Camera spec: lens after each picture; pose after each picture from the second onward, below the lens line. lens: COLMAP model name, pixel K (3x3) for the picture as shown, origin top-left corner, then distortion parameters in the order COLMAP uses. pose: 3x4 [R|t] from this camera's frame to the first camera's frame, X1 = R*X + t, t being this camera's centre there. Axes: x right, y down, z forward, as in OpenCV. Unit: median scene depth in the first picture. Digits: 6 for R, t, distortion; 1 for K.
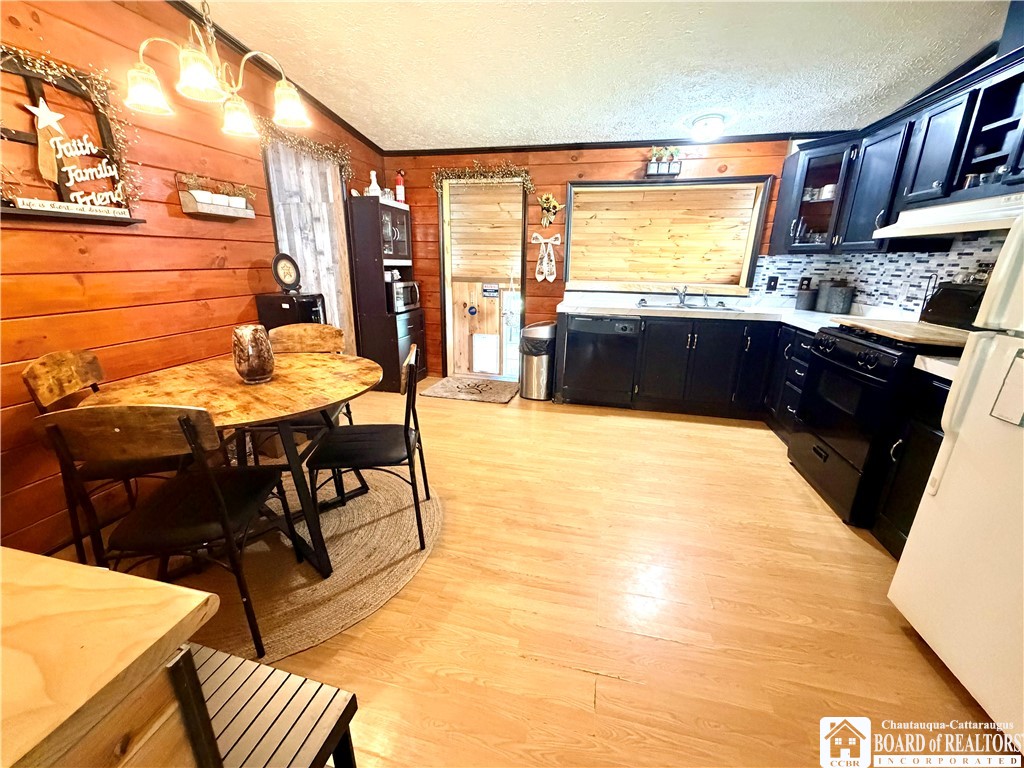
lens RADIAL K [[409.6, 0, 513.0], [0, 409.6, 383.0], [0, 0, 1]] dist [0.008254, 0.000169]
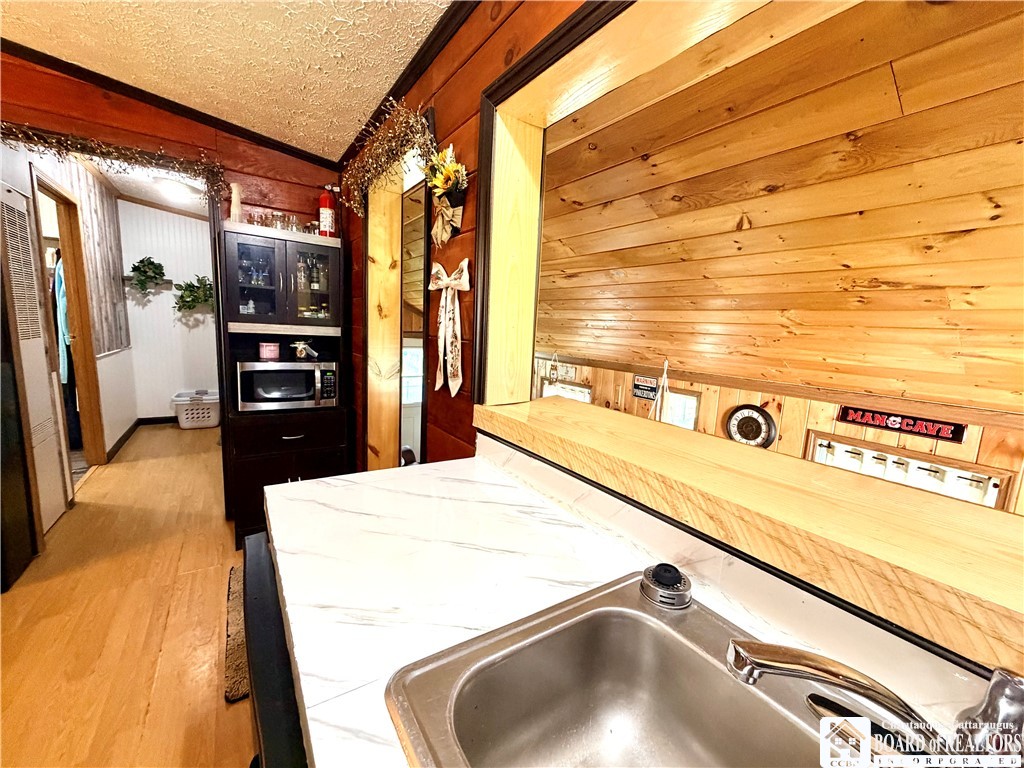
lens RADIAL K [[409.6, 0, 510.5], [0, 409.6, 382.9], [0, 0, 1]] dist [0.008254, 0.000169]
pose [[0.730422, 0.115440, -0.673170, 0.359306], [-0.234198, 0.968190, -0.088085, -0.239254], [0.641588, 0.221994, 0.734223, 0.777493]]
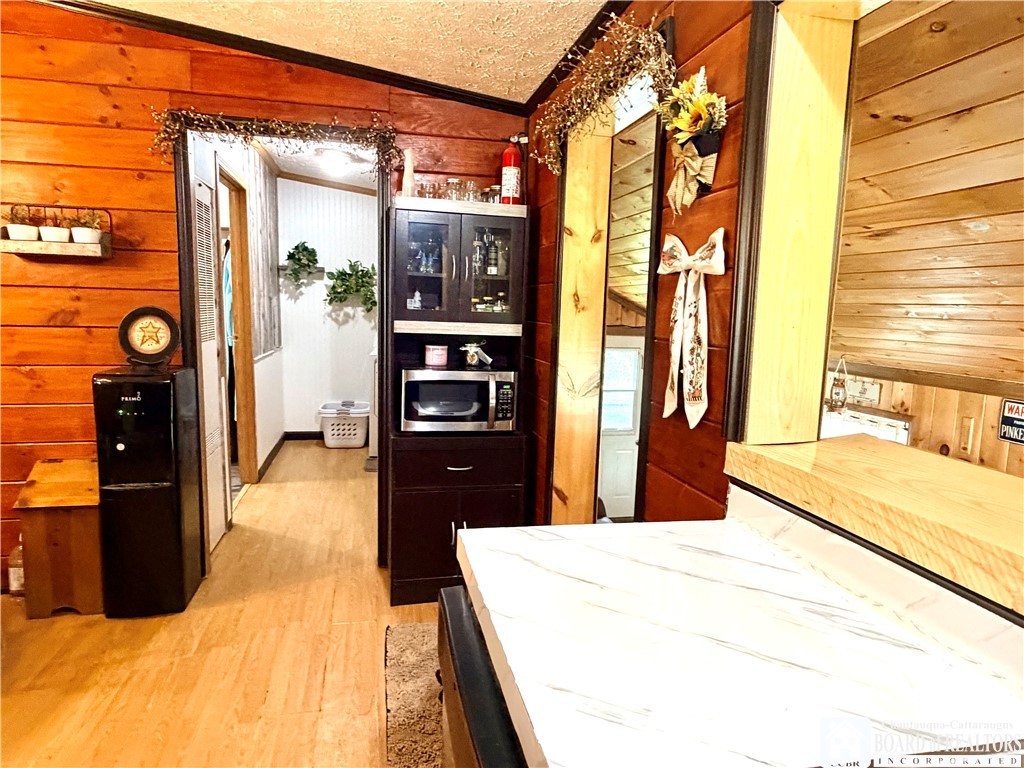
lens RADIAL K [[619.0, 0, 511.8], [0, 619.0, 384.6], [0, 0, 1]] dist [0.003410, 0.004609]
pose [[0.435494, 0.113356, -0.893026, 0.364536], [-0.281481, 0.959442, -0.015481, -0.236425], [0.855052, 0.258112, 0.449739, 0.745750]]
